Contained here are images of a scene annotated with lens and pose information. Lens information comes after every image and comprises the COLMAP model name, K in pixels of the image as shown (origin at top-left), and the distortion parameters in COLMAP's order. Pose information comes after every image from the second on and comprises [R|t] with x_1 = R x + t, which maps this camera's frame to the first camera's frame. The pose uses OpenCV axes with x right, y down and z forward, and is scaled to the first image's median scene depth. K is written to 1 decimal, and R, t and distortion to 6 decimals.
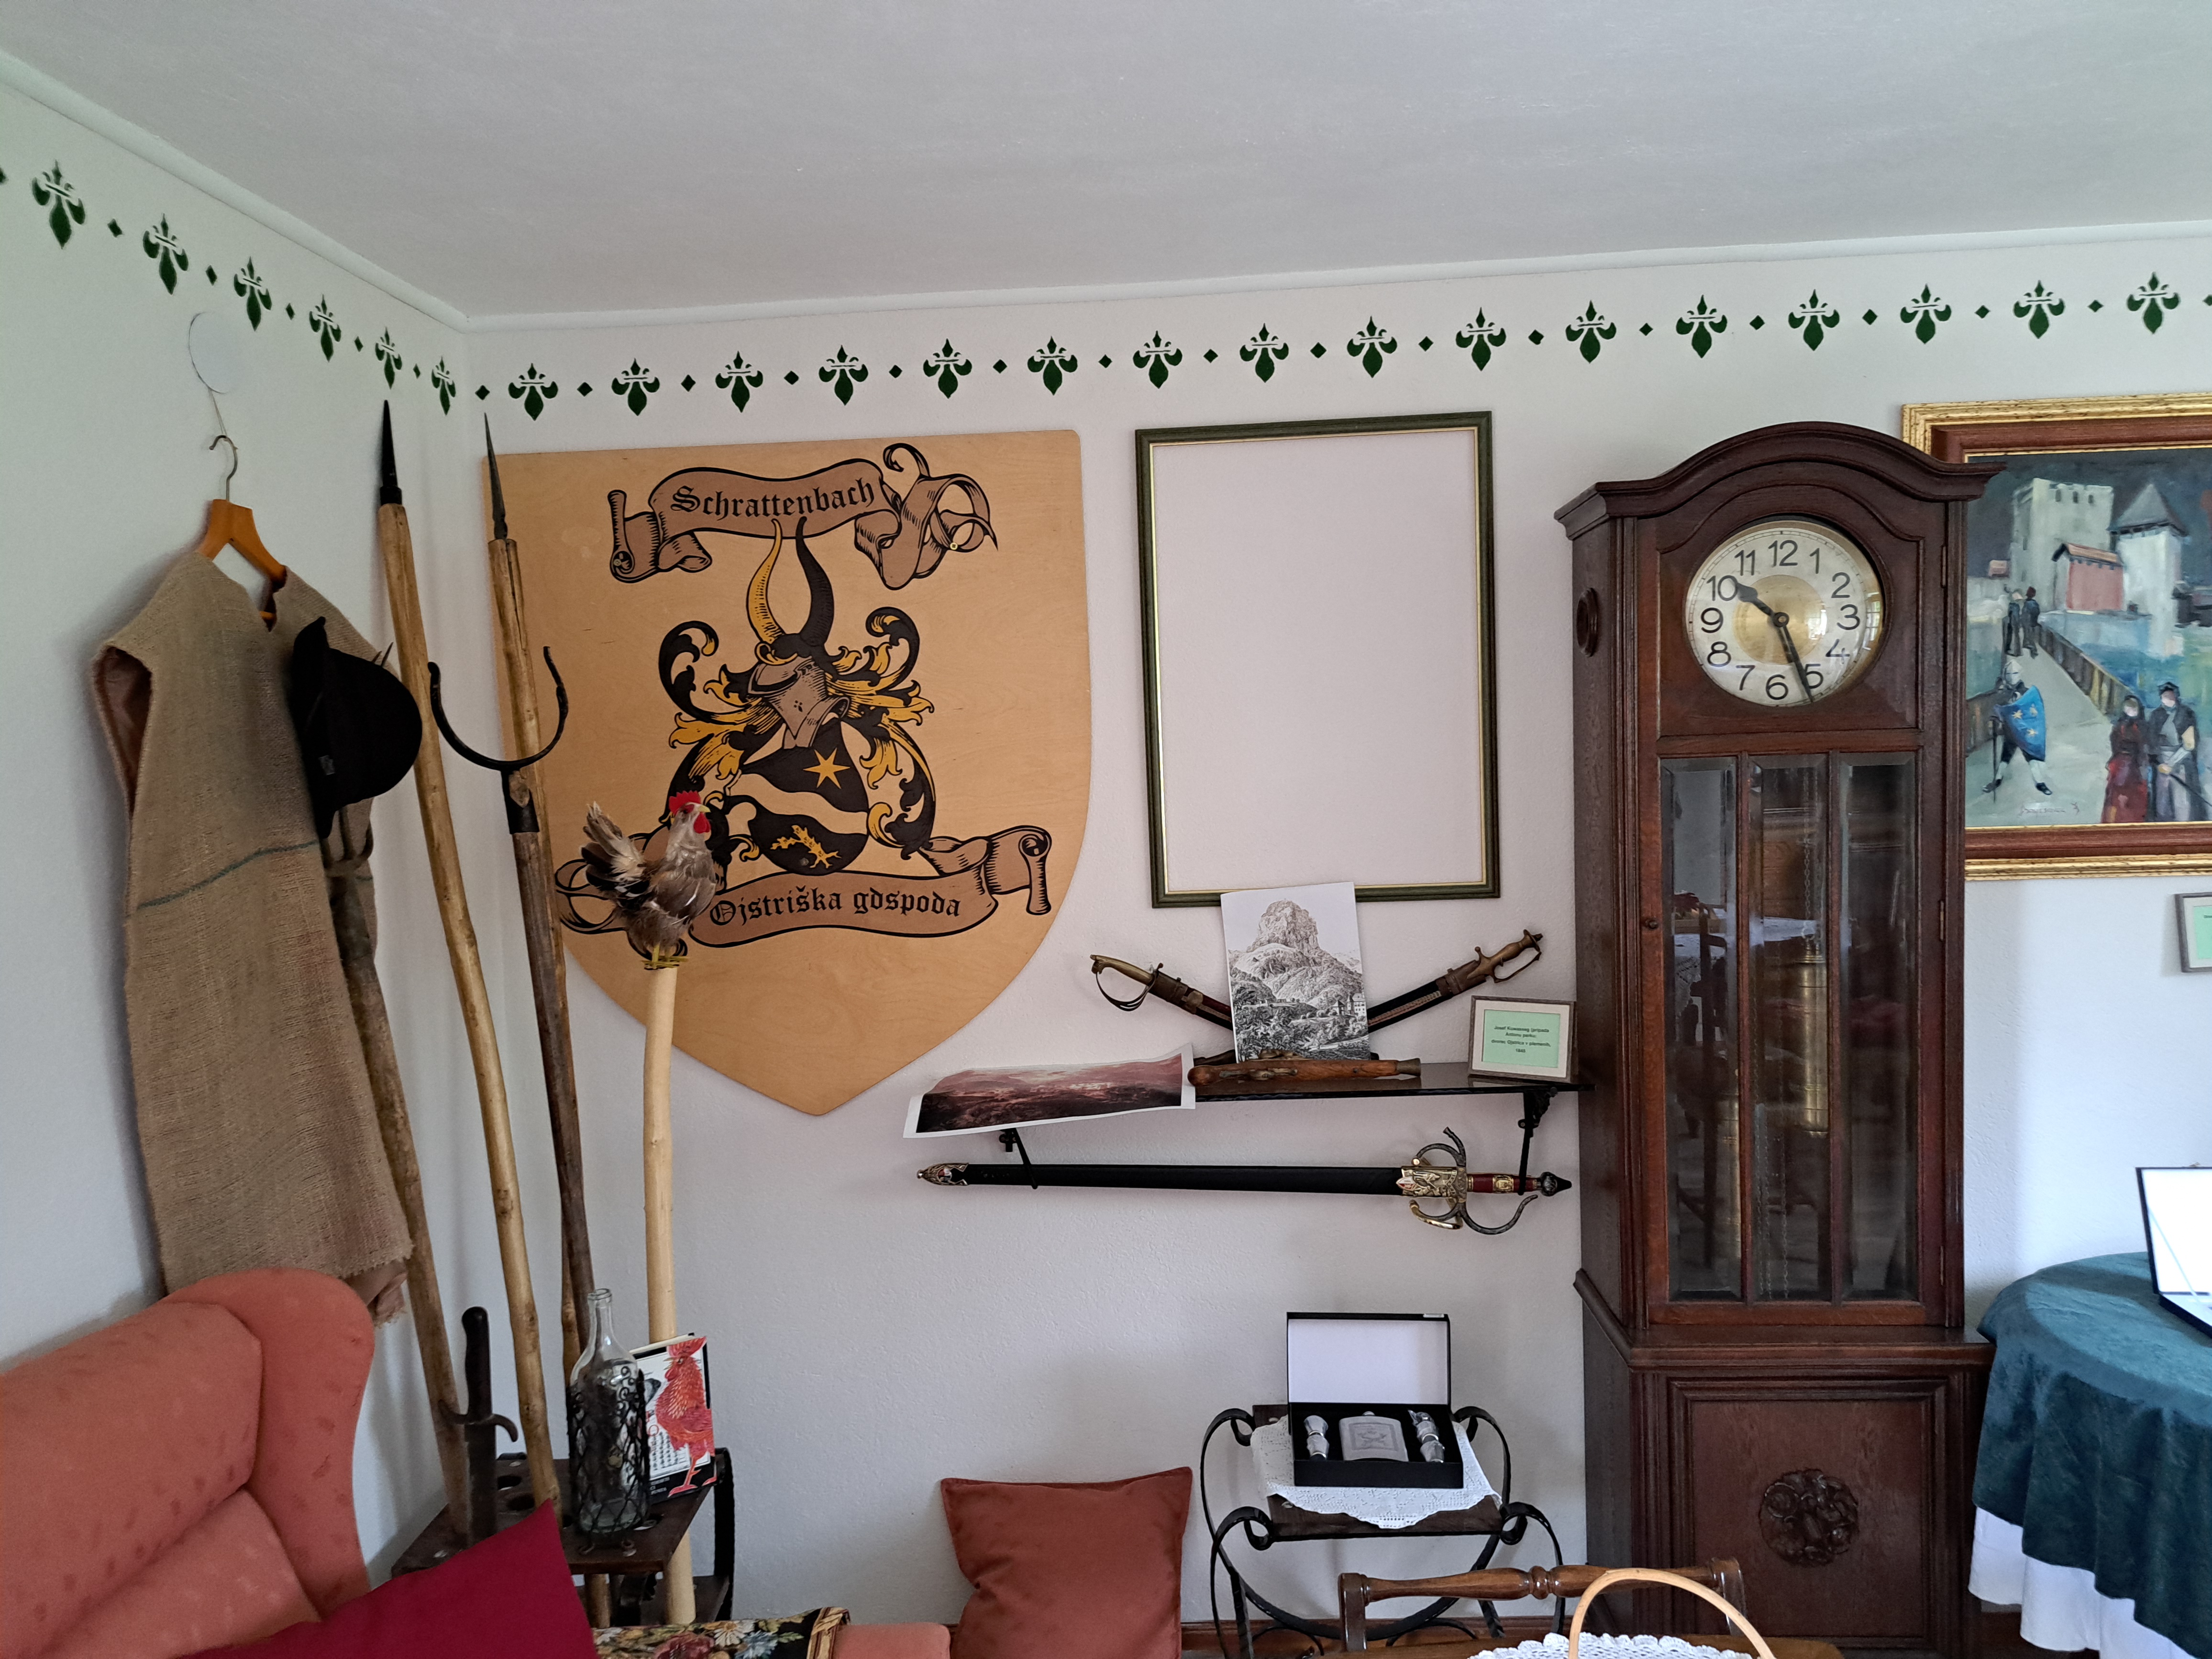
lens RADIAL K [[1581.9, 0, 1106.1], [0, 1581.9, 831.2], [0, 0, 1]] dist [0.025327, -0.022042]
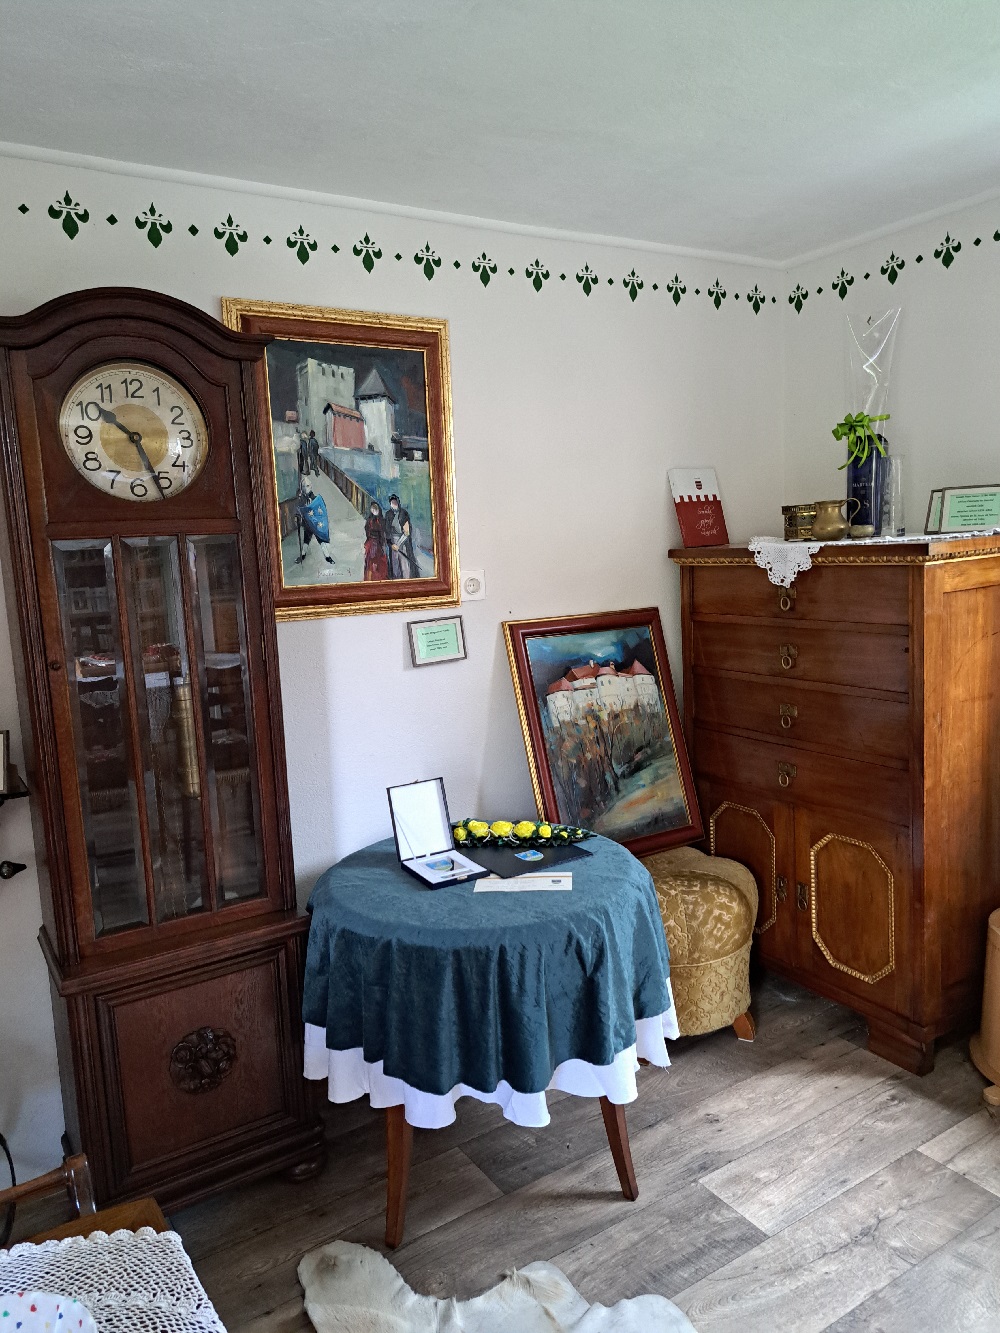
lens RADIAL K [[953.3, 0, 499.2], [0, 953.3, 665.6], [0, 0, 1]] dist [0.025327, -0.022042]
pose [[0.810725, -0.083394, 0.579457, 0.180708], [0.049881, 0.996043, 0.073559, 0.017850], [-0.583298, -0.030733, 0.811676, 0.135891]]
